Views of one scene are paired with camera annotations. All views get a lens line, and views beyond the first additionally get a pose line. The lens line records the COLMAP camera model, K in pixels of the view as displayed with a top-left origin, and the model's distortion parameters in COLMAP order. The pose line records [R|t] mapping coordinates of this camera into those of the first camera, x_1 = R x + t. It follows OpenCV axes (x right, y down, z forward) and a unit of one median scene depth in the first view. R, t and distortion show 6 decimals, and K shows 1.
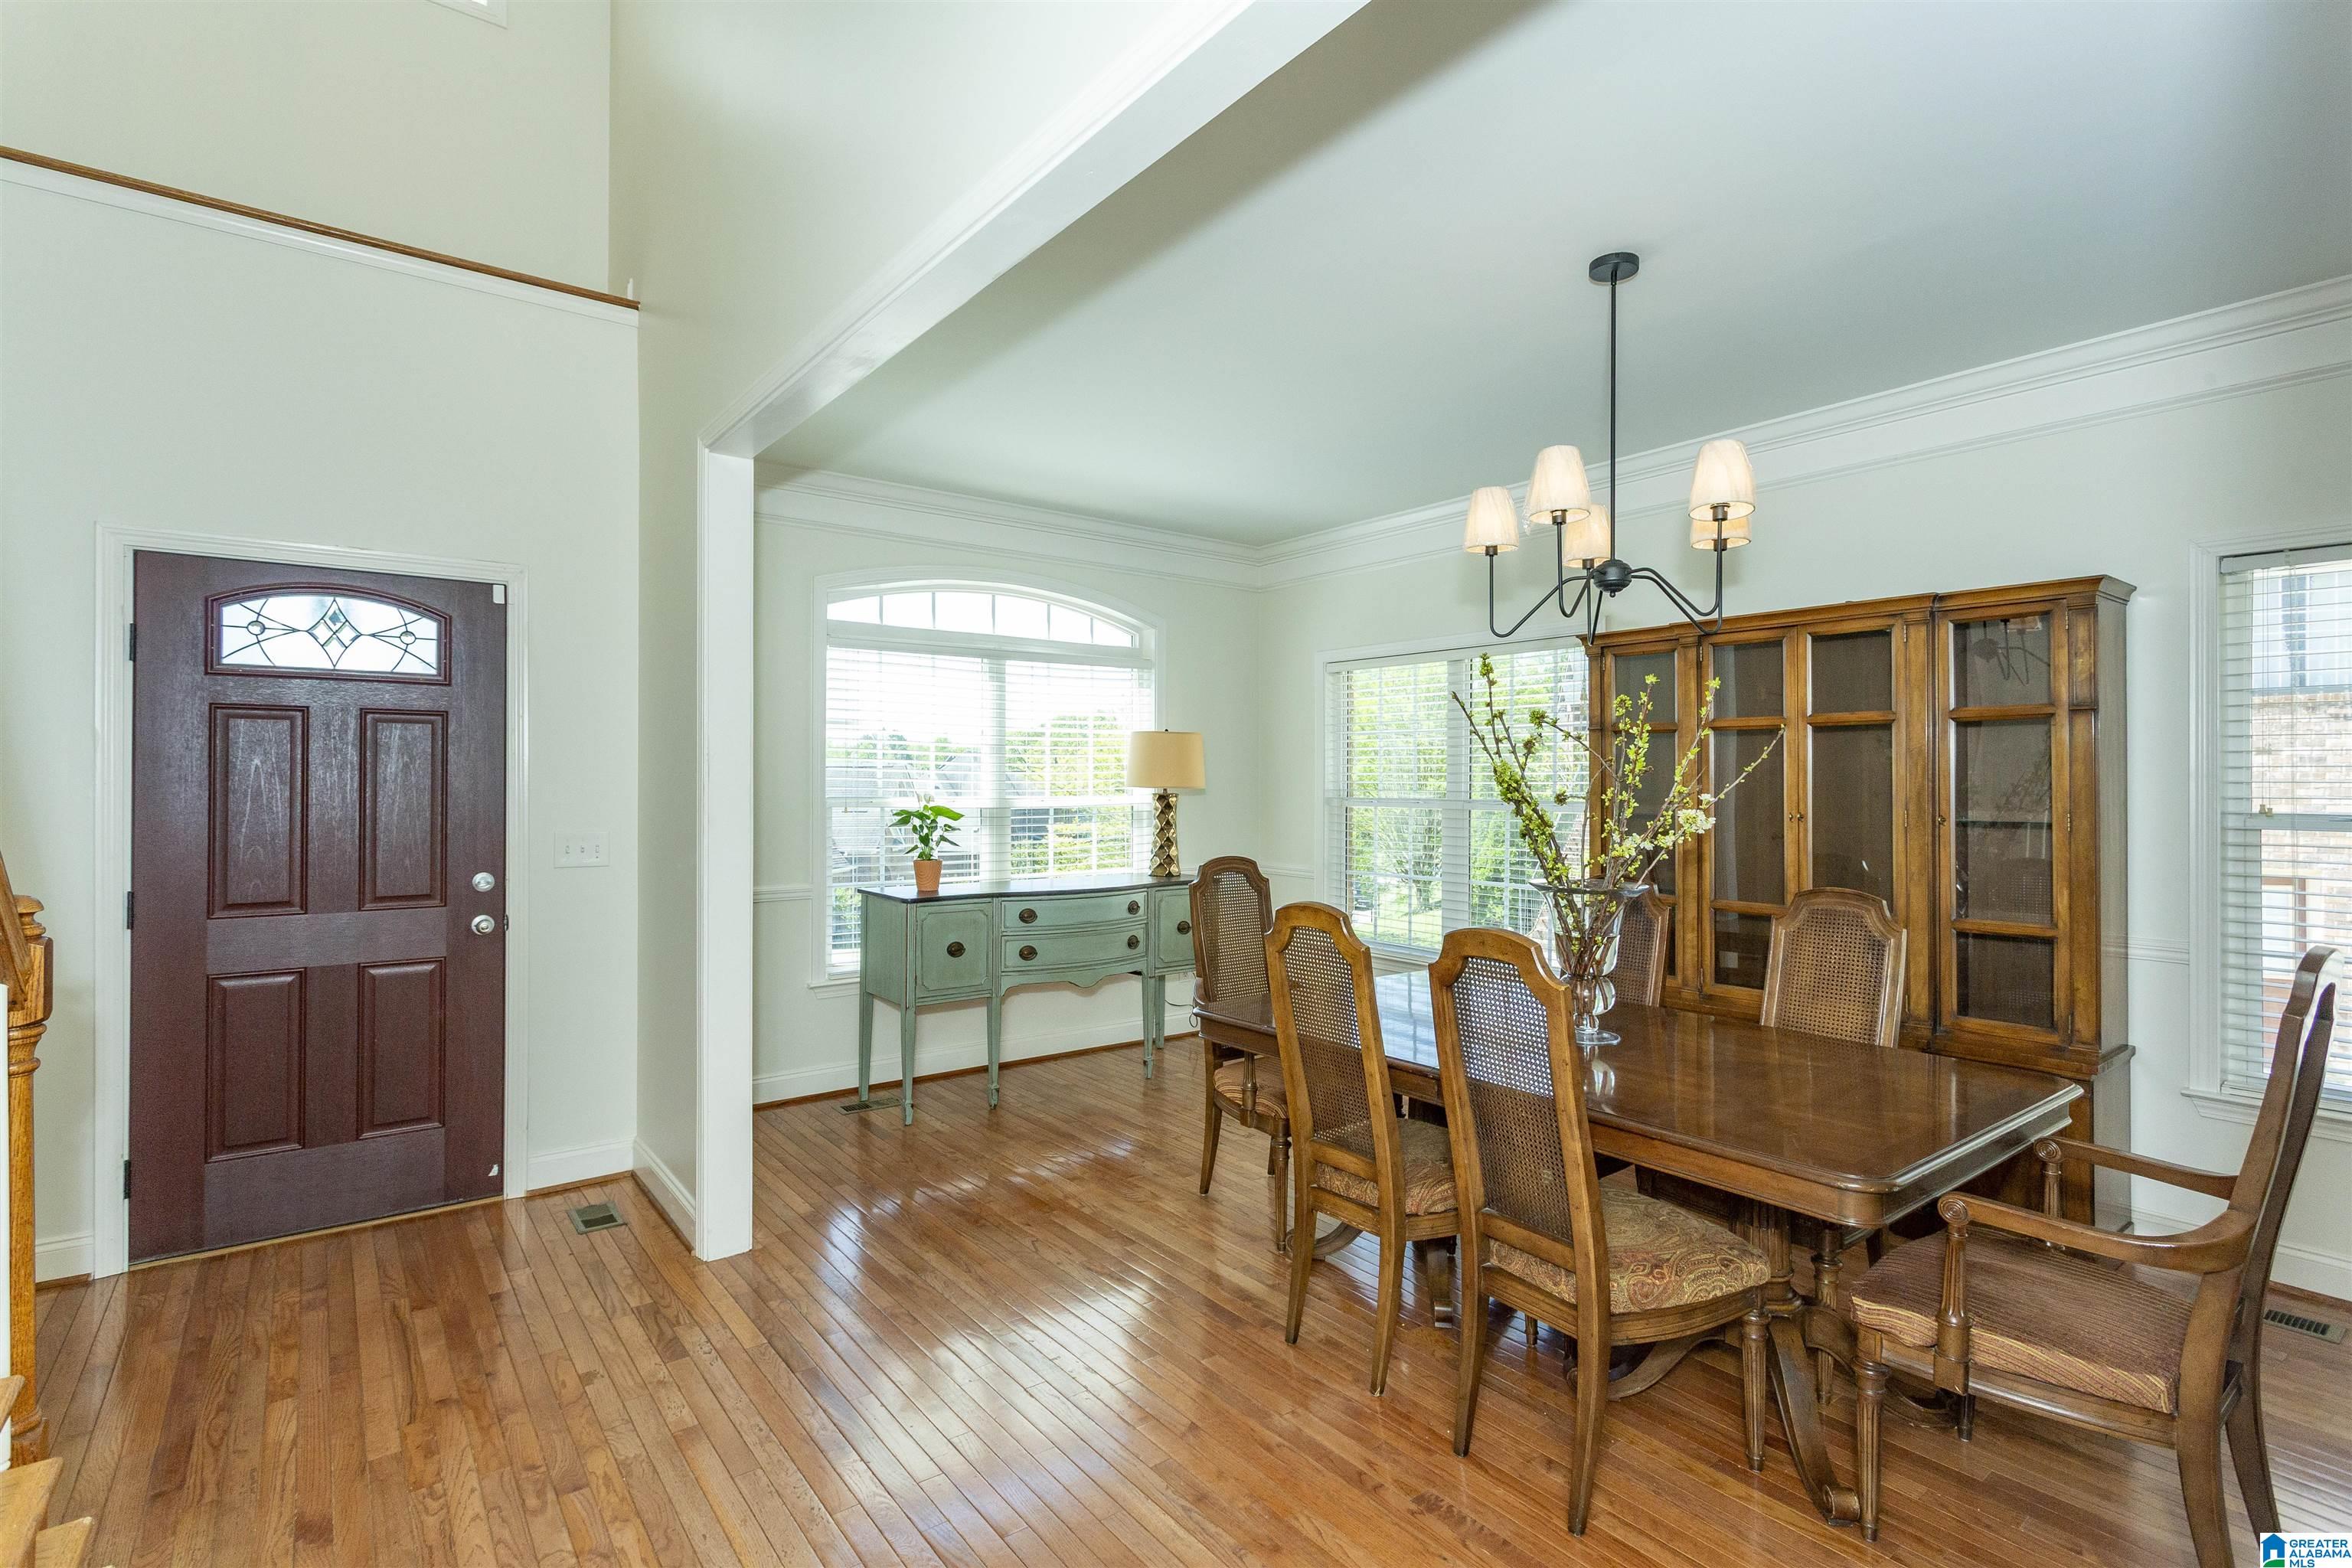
lens RADIAL K [[1112.8, 0, 1175.4], [0, 1112.8, 793.6], [0, 0, 1]] dist [0.000502, -0.000696]
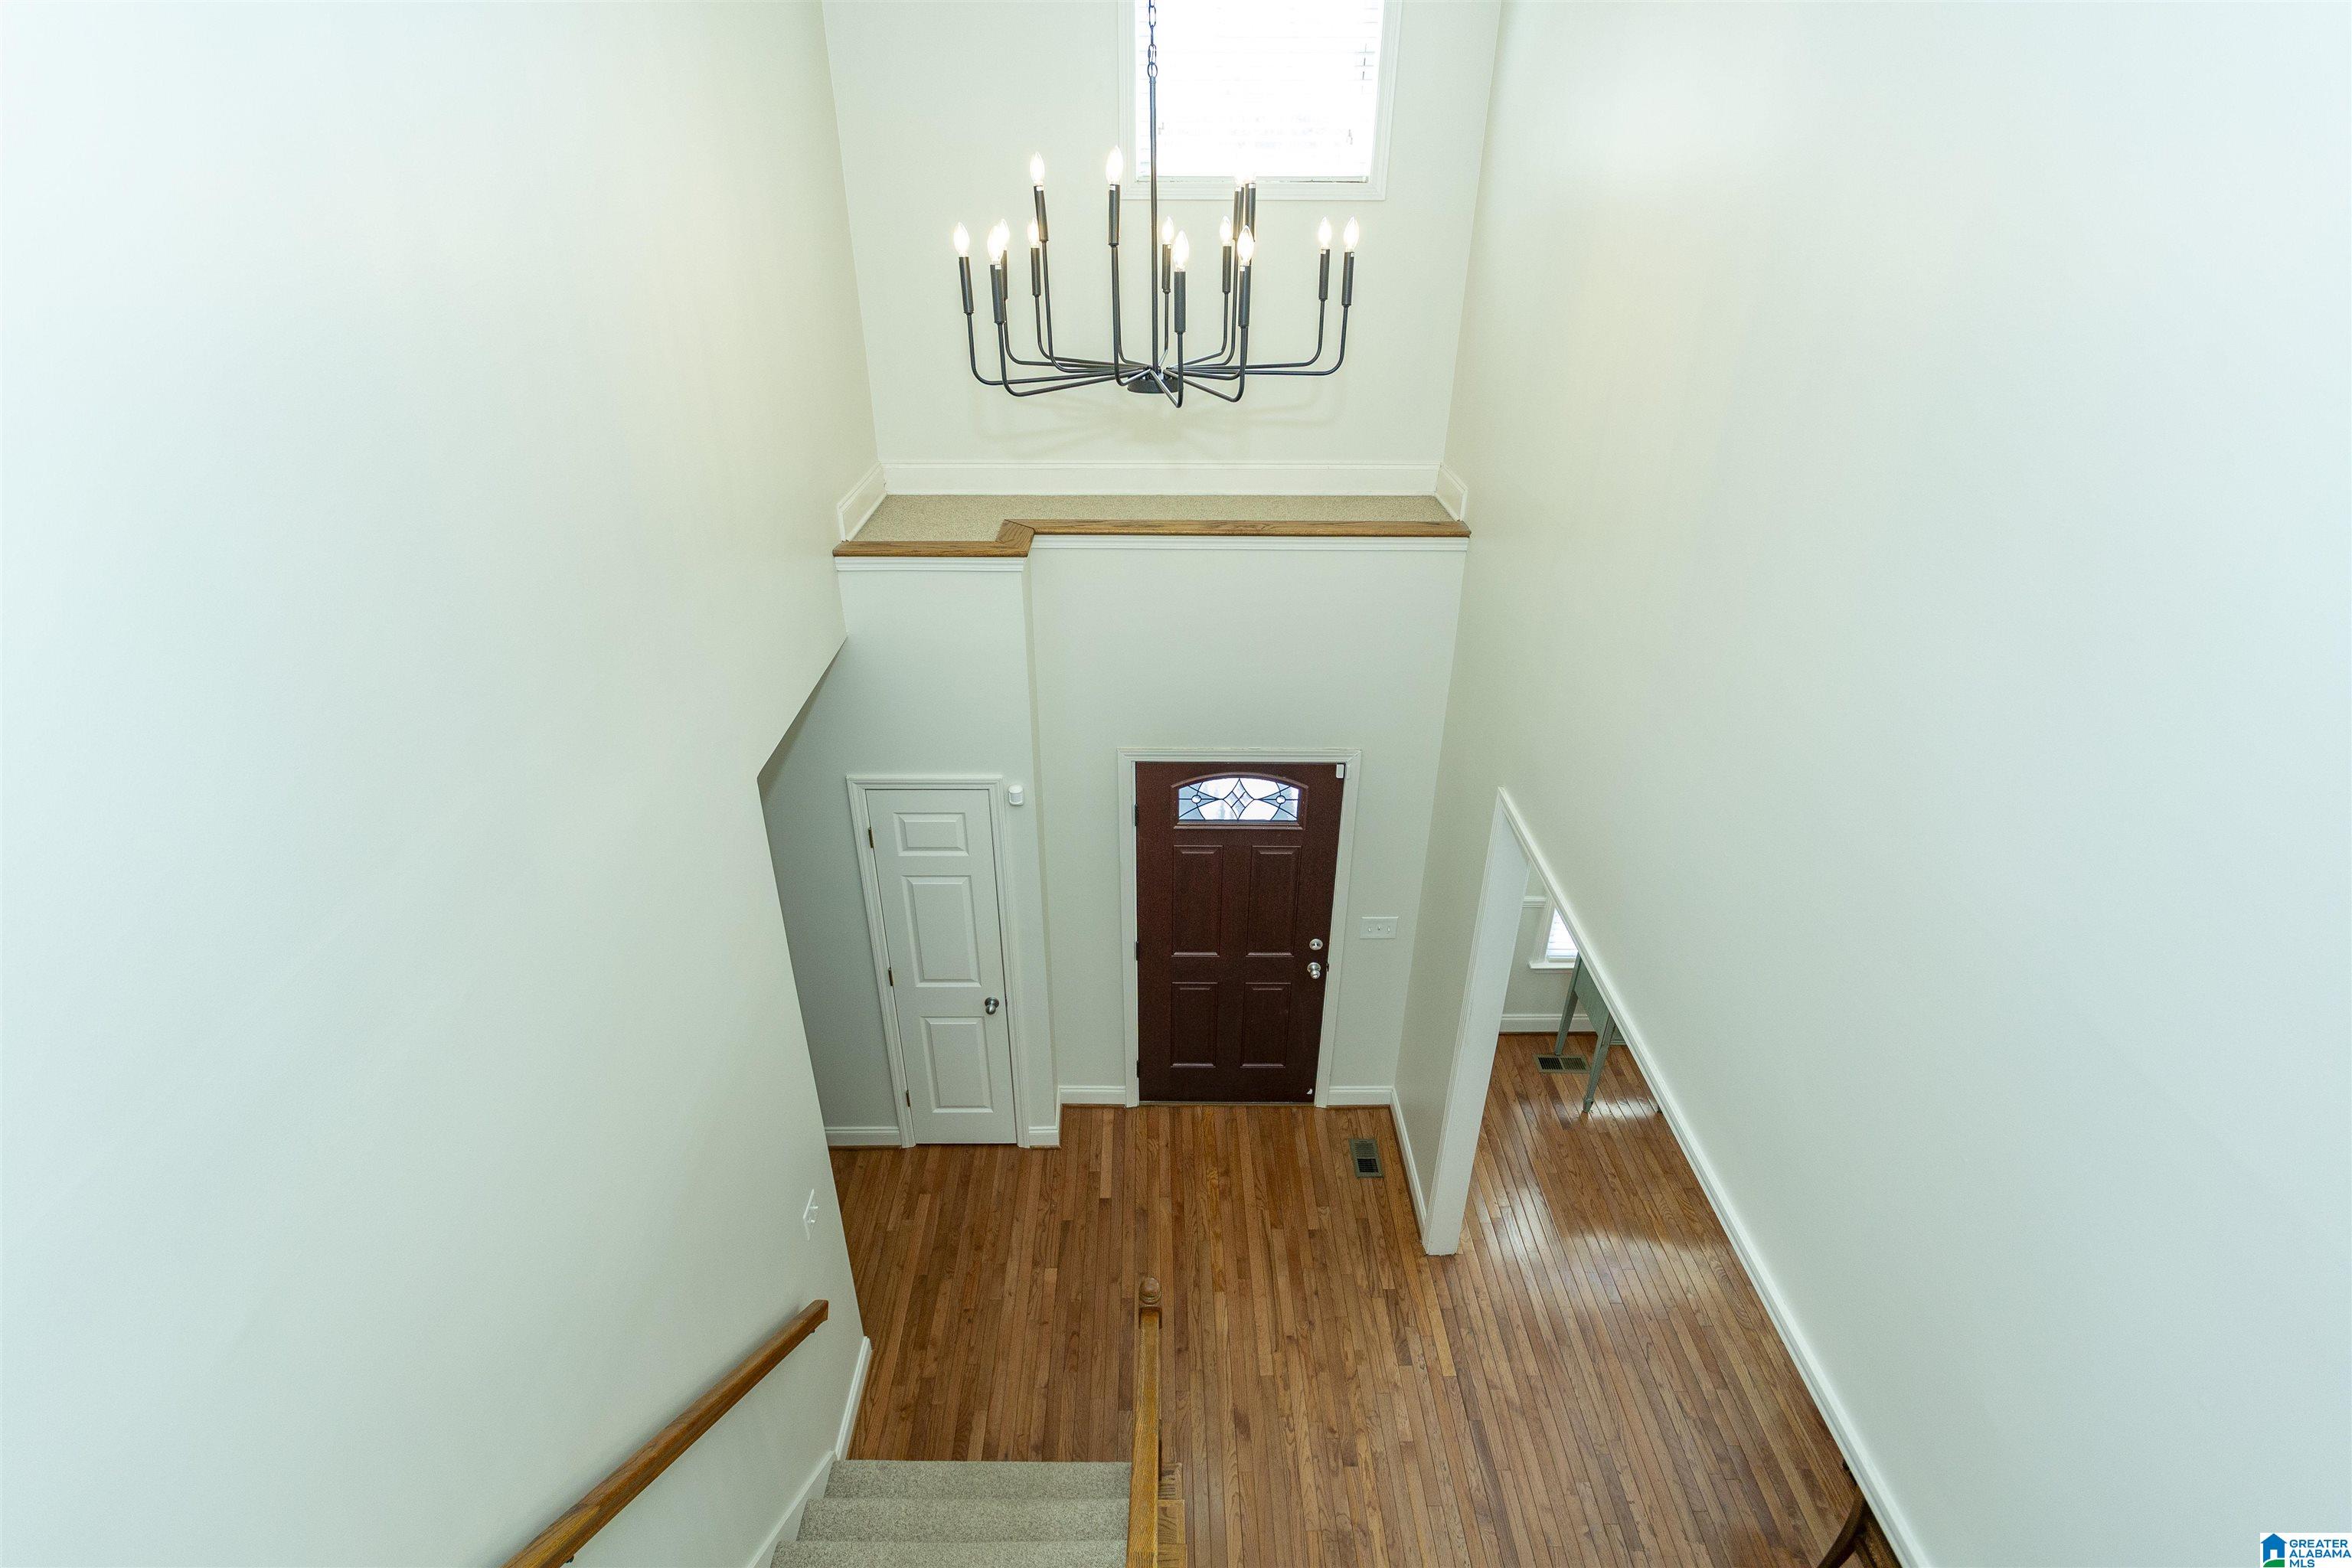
lens RADIAL K [[1112.8, 0, 1169.4], [0, 1112.8, 784.5], [0, 0, 1]] dist [0.000502, -0.000696]
pose [[0.800484, 0.290868, -0.524043, -0.085535], [-0.000039, 0.874371, 0.485258, -0.943745], [0.599354, -0.388421, 0.699931, -0.060679]]
